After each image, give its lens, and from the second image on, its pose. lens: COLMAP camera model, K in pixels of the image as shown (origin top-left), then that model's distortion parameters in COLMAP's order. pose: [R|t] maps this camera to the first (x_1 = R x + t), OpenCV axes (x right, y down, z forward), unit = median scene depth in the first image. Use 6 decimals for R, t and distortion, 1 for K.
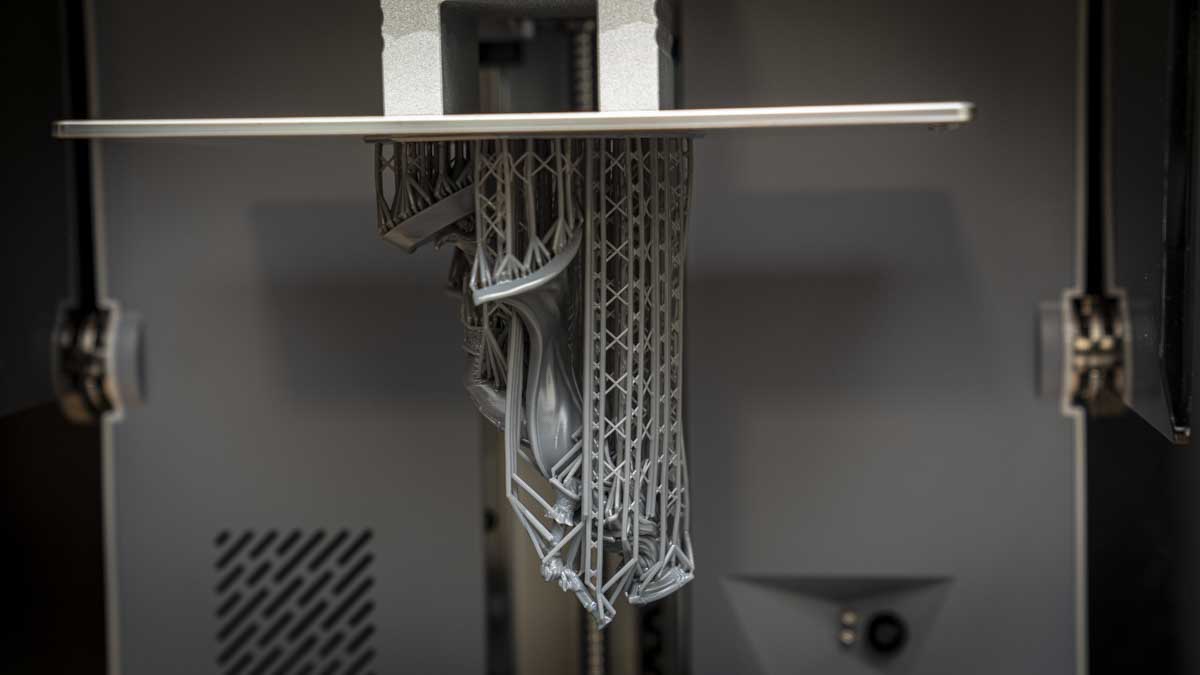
lens RADIAL K [[2030.2, 0, 600.0], [0, 2030.2, 337.5], [0, 0, 1]] dist [0.169303, -0.013421]
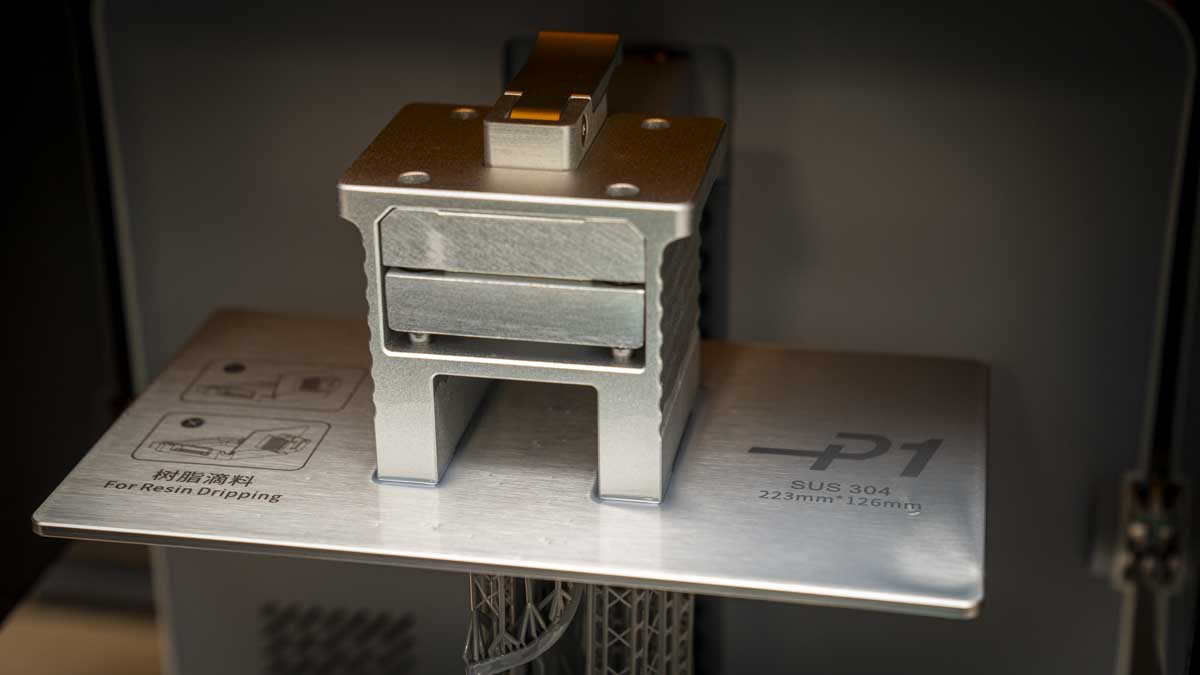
lens RADIAL K [[2030.2, 0, 600.0], [0, 2030.2, 337.5], [0, 0, 1]] dist [0.169303, -0.013421]
pose [[0.995686, 0.048174, -0.079302, 0.071089], [-0.018155, 0.939291, 0.342642, -0.500958], [0.090994, -0.339724, 0.936113, 0.137134]]
